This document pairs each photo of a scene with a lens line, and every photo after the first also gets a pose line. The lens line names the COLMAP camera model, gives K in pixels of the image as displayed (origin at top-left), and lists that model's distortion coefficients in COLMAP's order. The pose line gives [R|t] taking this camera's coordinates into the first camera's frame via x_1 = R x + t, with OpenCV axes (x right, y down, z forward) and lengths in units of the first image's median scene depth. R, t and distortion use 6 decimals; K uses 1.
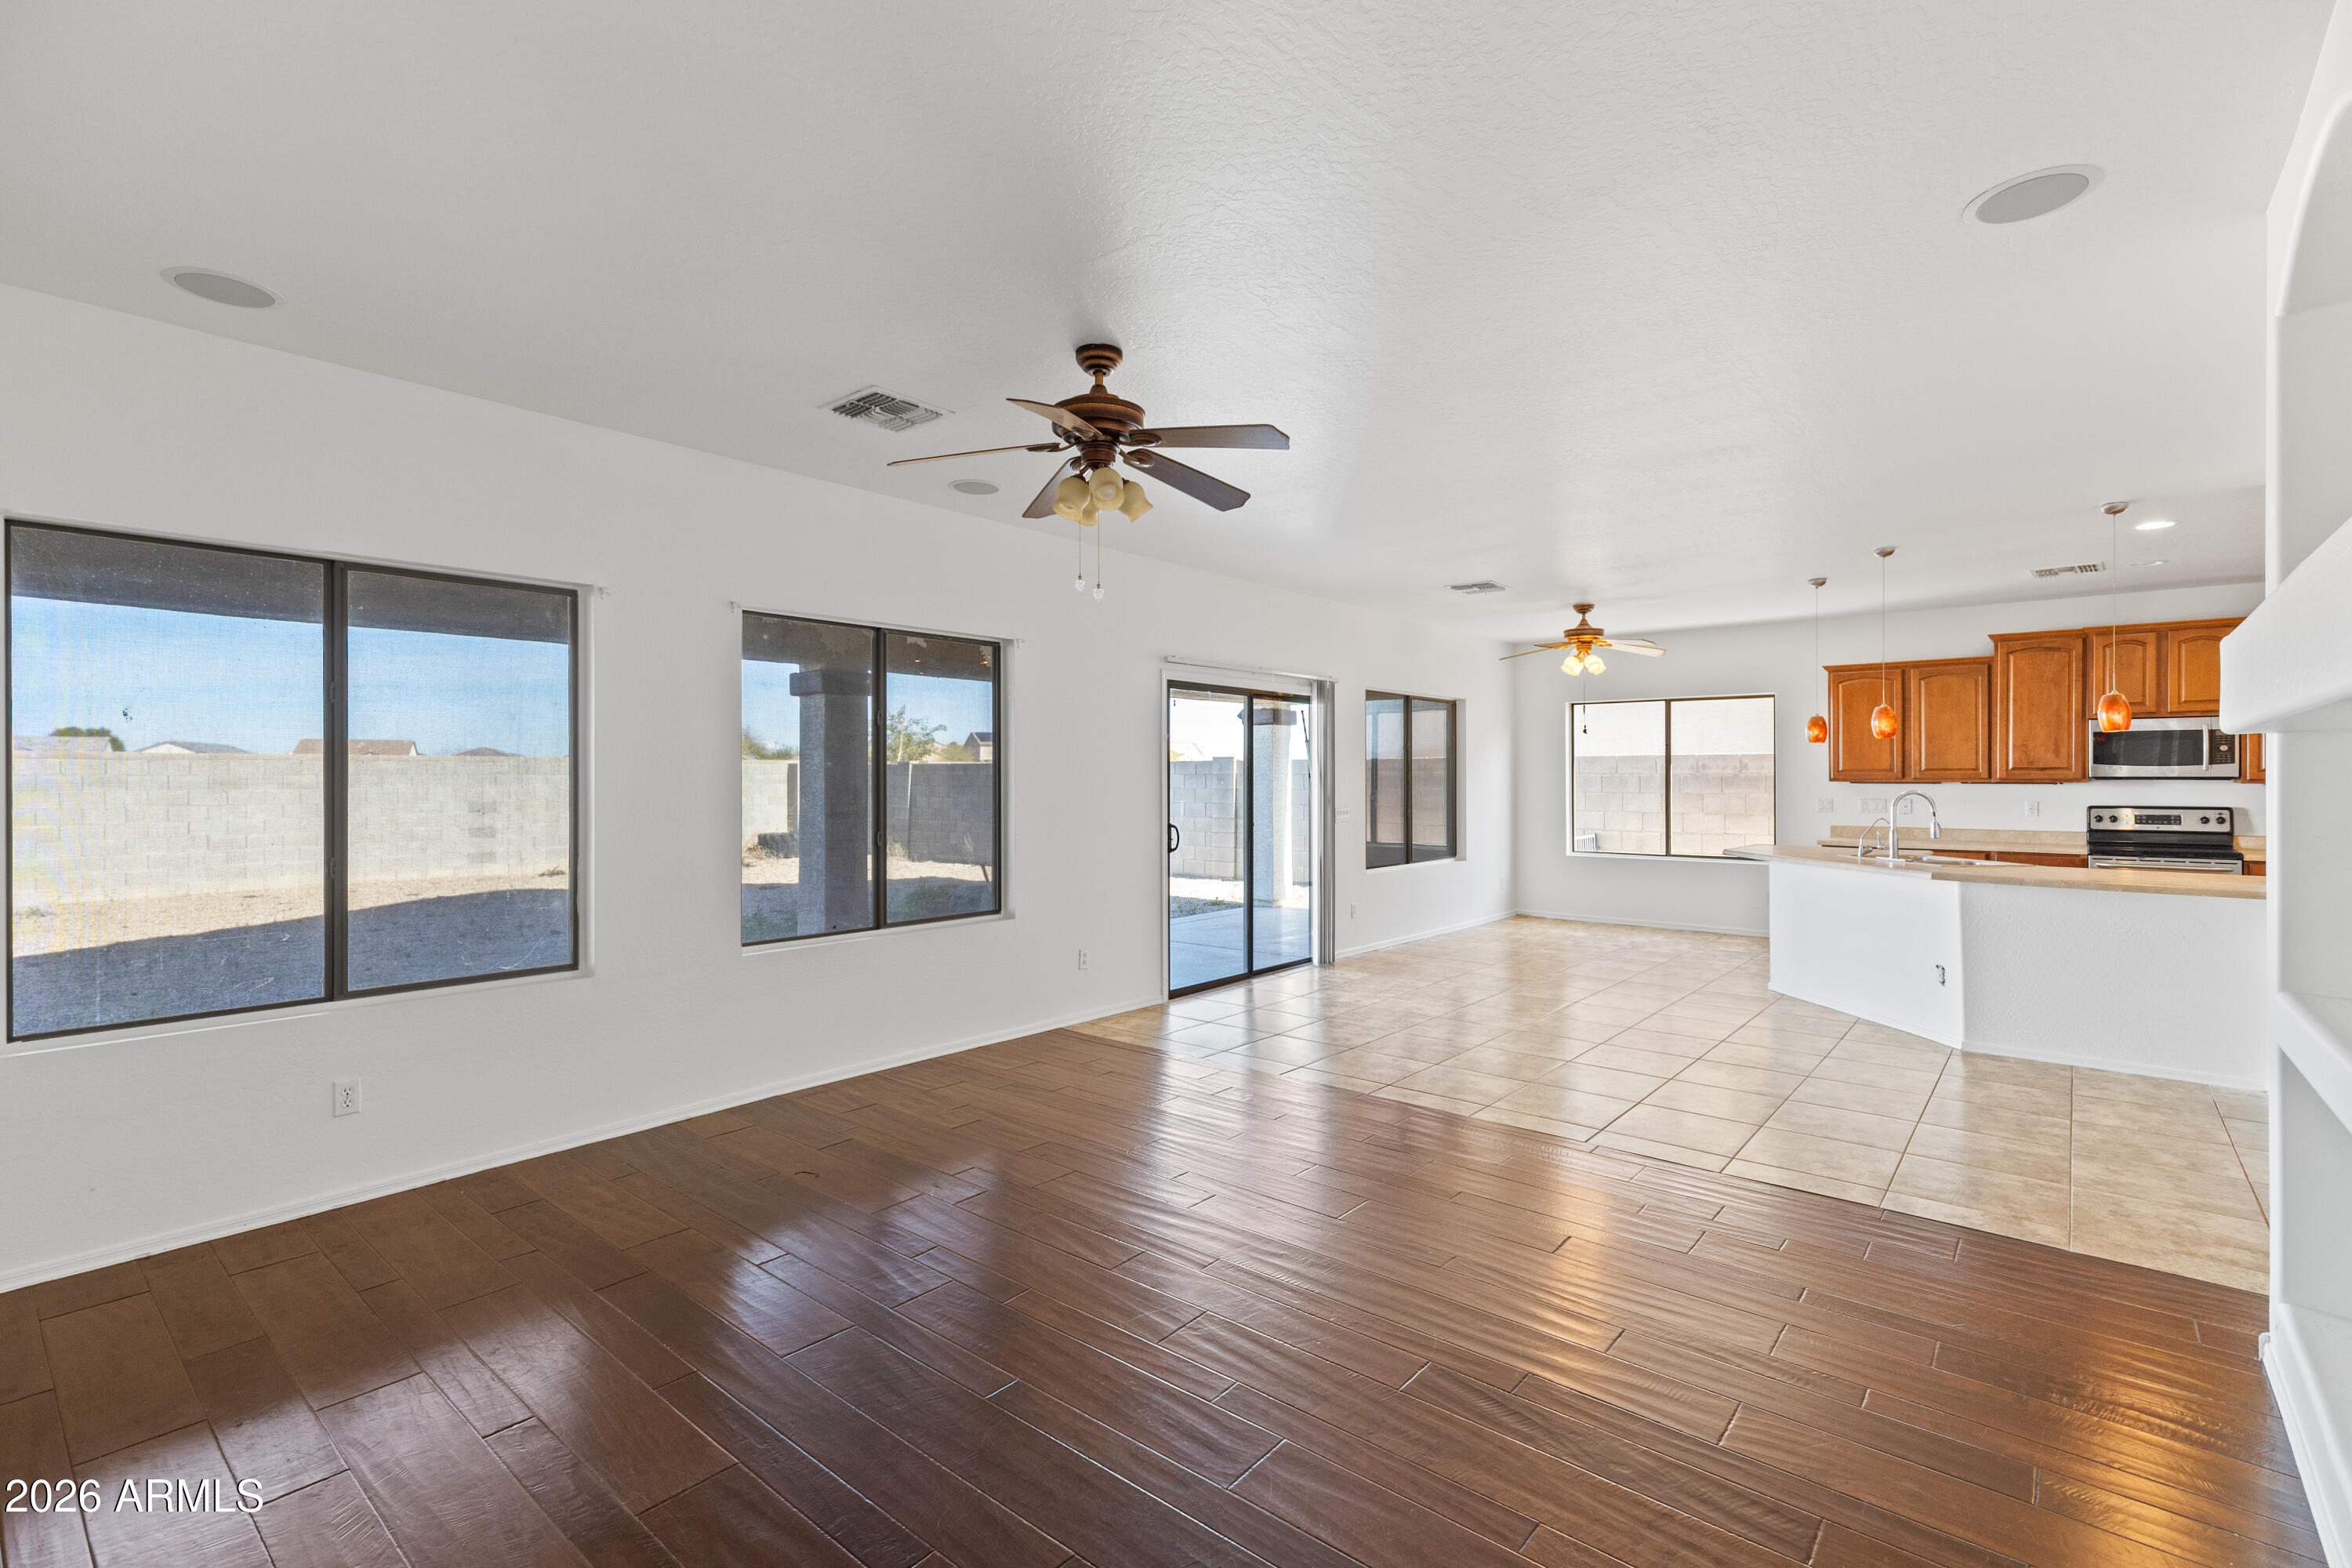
lens RADIAL K [[1062.1, 0, 1169.6], [0, 1062.1, 774.4], [0, 0, 1]] dist [0.001217, -0.000303]
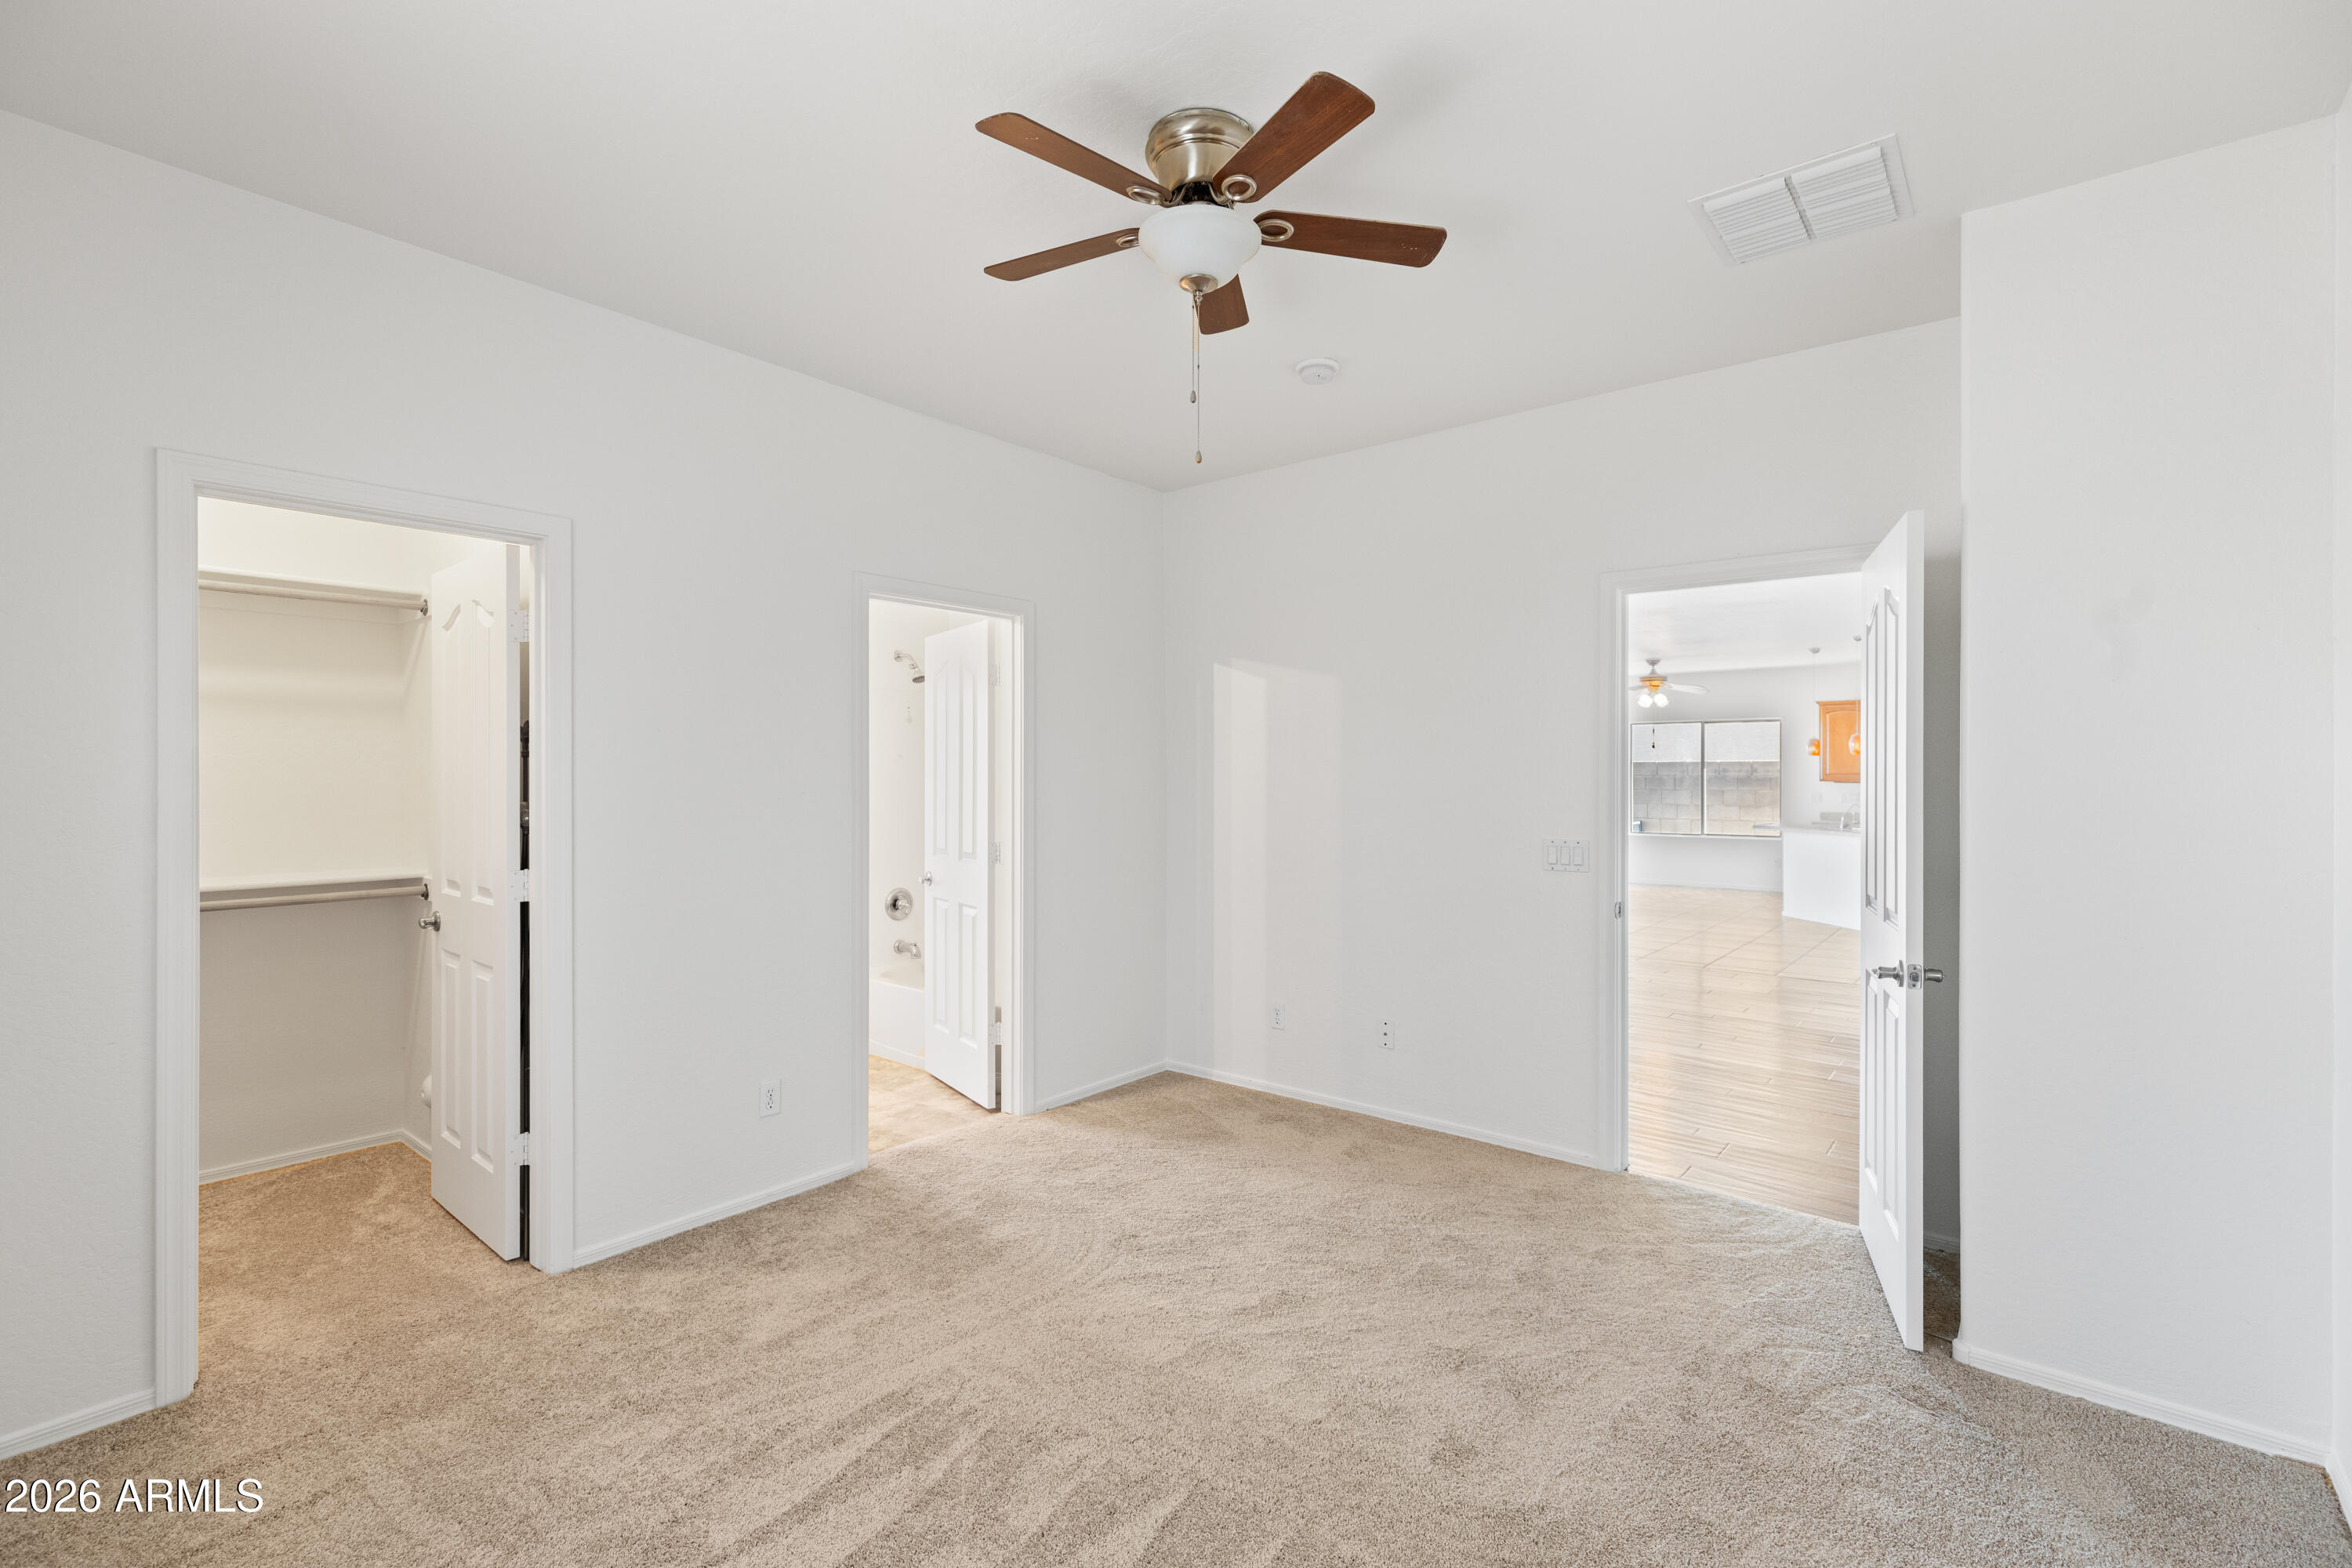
lens RADIAL K [[1062.1, 0, 1177.9], [0, 1062.1, 786.4], [0, 0, 1]] dist [0.001217, -0.000303]
pose [[0.999728, 0.000041, 0.023342, -0.290958], [-0.000254, 0.999958, 0.009138, 0.001088], [-0.023340, -0.009142, 0.999686, -0.433052]]
